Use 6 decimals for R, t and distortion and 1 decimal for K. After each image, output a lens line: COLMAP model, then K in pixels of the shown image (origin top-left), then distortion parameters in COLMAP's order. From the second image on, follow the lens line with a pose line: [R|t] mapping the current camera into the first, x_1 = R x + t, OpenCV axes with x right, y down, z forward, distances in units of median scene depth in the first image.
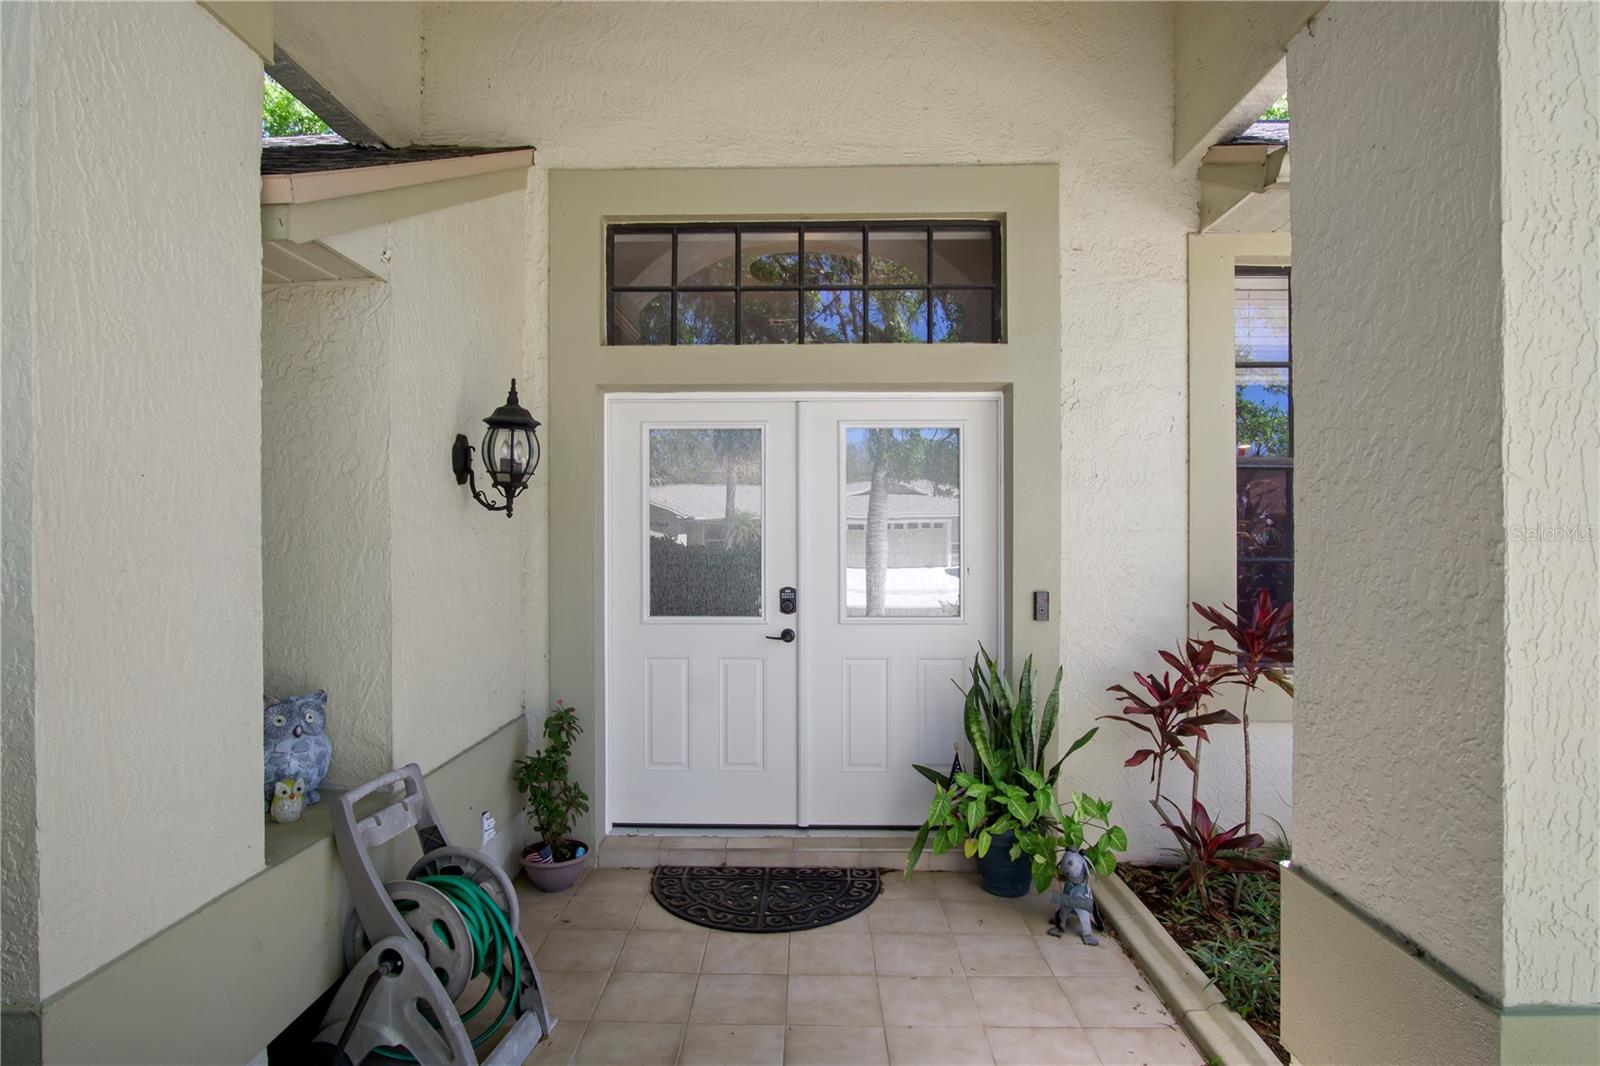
lens RADIAL K [[899.3, 0, 796.3], [0, 899.3, 542.7], [0, 0, 1]] dist [-0.005502, -0.002821]
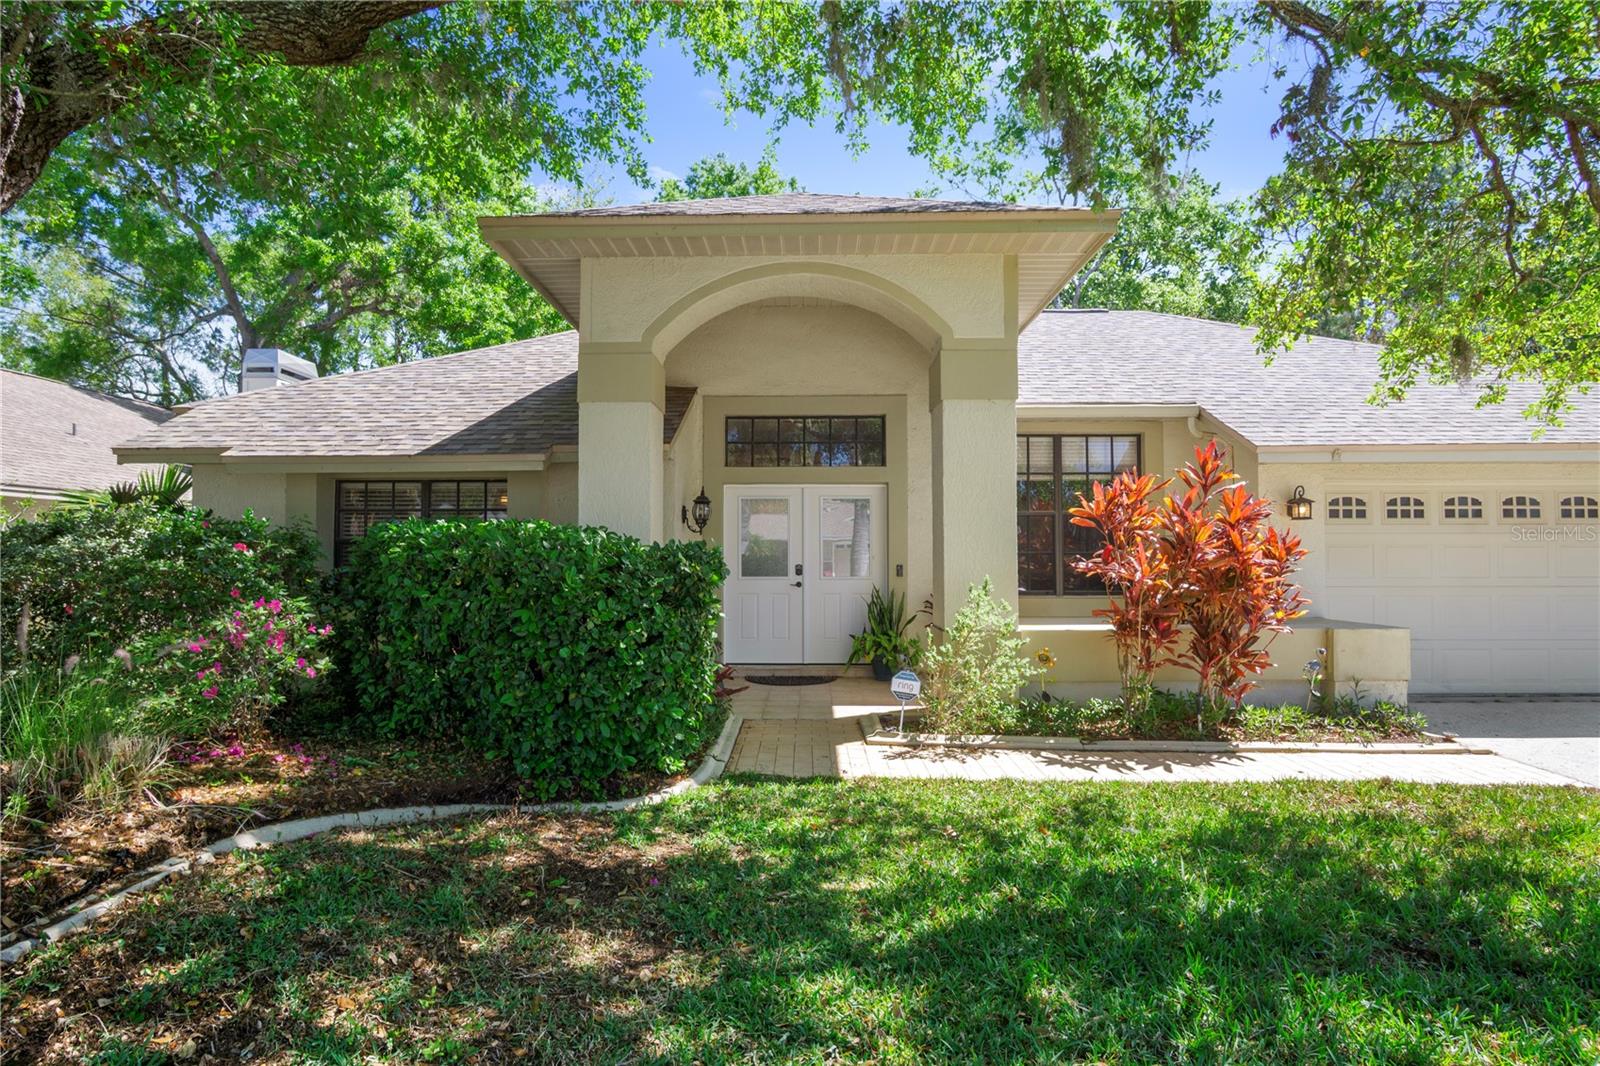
lens RADIAL K [[899.3, 0, 796.3], [0, 899.3, 542.7], [0, 0, 1]] dist [-0.005502, -0.002821]
pose [[0.999983, 0.000605, -0.005802, -0.002663], [-0.000769, 0.999595, -0.028430, 0.063301], [0.005782, 0.028434, 0.999579, -1.504869]]
